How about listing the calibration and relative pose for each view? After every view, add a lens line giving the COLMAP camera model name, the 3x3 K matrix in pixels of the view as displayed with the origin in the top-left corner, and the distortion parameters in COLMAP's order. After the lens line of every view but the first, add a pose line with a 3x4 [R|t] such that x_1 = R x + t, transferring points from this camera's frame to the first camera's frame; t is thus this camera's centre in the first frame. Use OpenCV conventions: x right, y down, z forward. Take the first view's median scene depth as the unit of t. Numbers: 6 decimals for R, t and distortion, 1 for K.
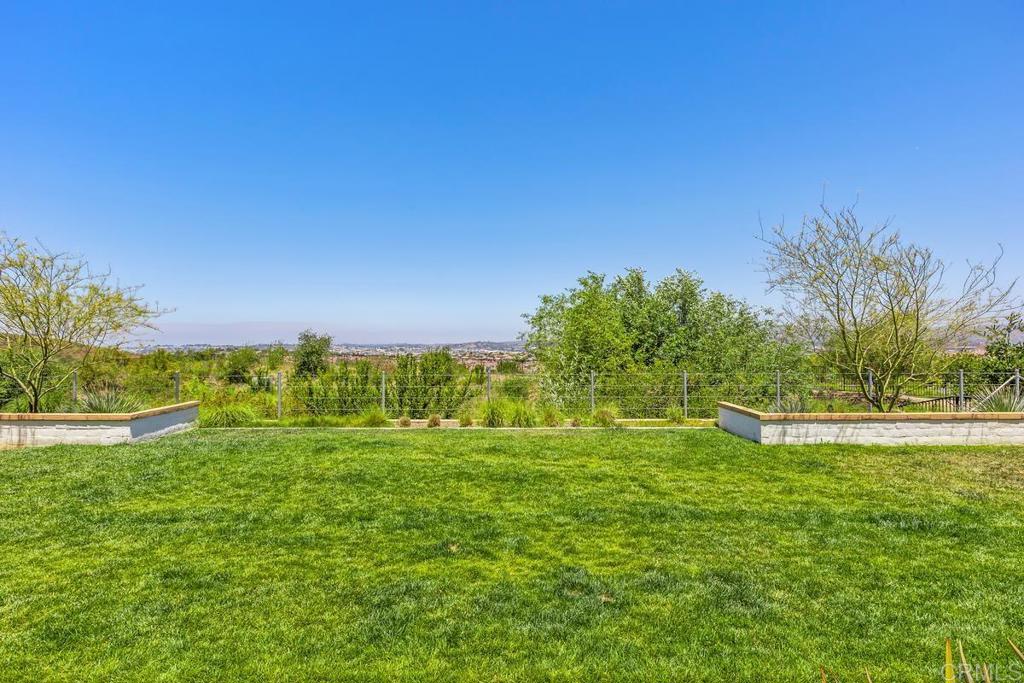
lens RADIAL K [[530.0, 0, 513.3], [0, 530.0, 344.5], [0, 0, 1]] dist [-0.000896, 0.000032]
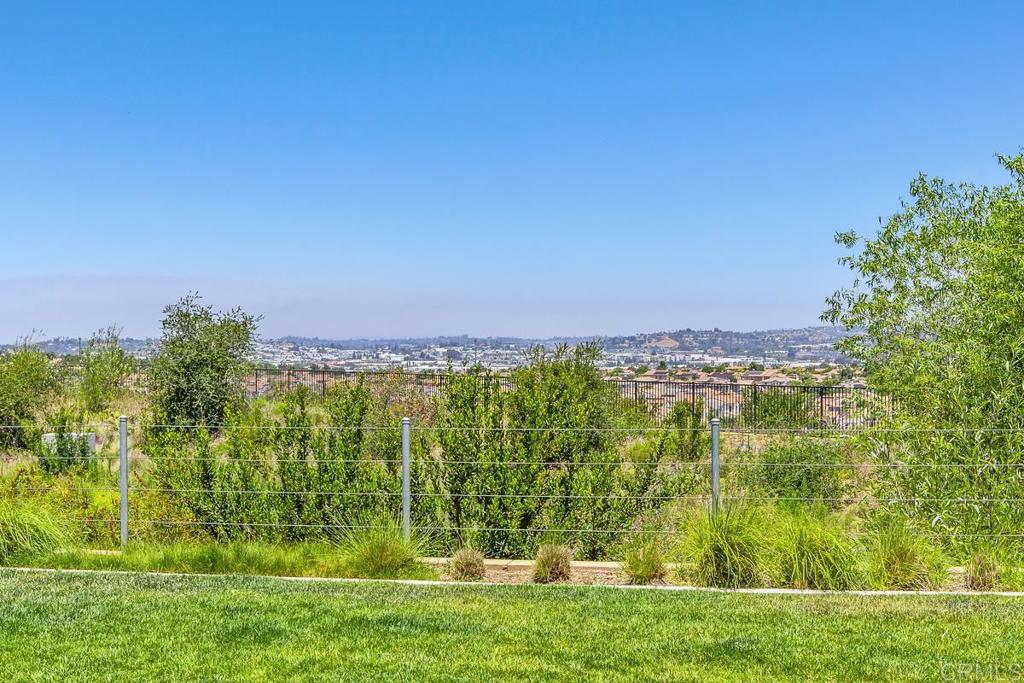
lens RADIAL K [[977.1, 0, 512.2], [0, 977.1, 344.5], [0, 0, 1]] dist [-0.068864, 0.000000]
pose [[0.977633, -0.003395, -0.210289, -0.044396], [0.002716, 0.999990, -0.003517, 0.005253], [0.210298, 0.002867, 0.977633, 0.395864]]
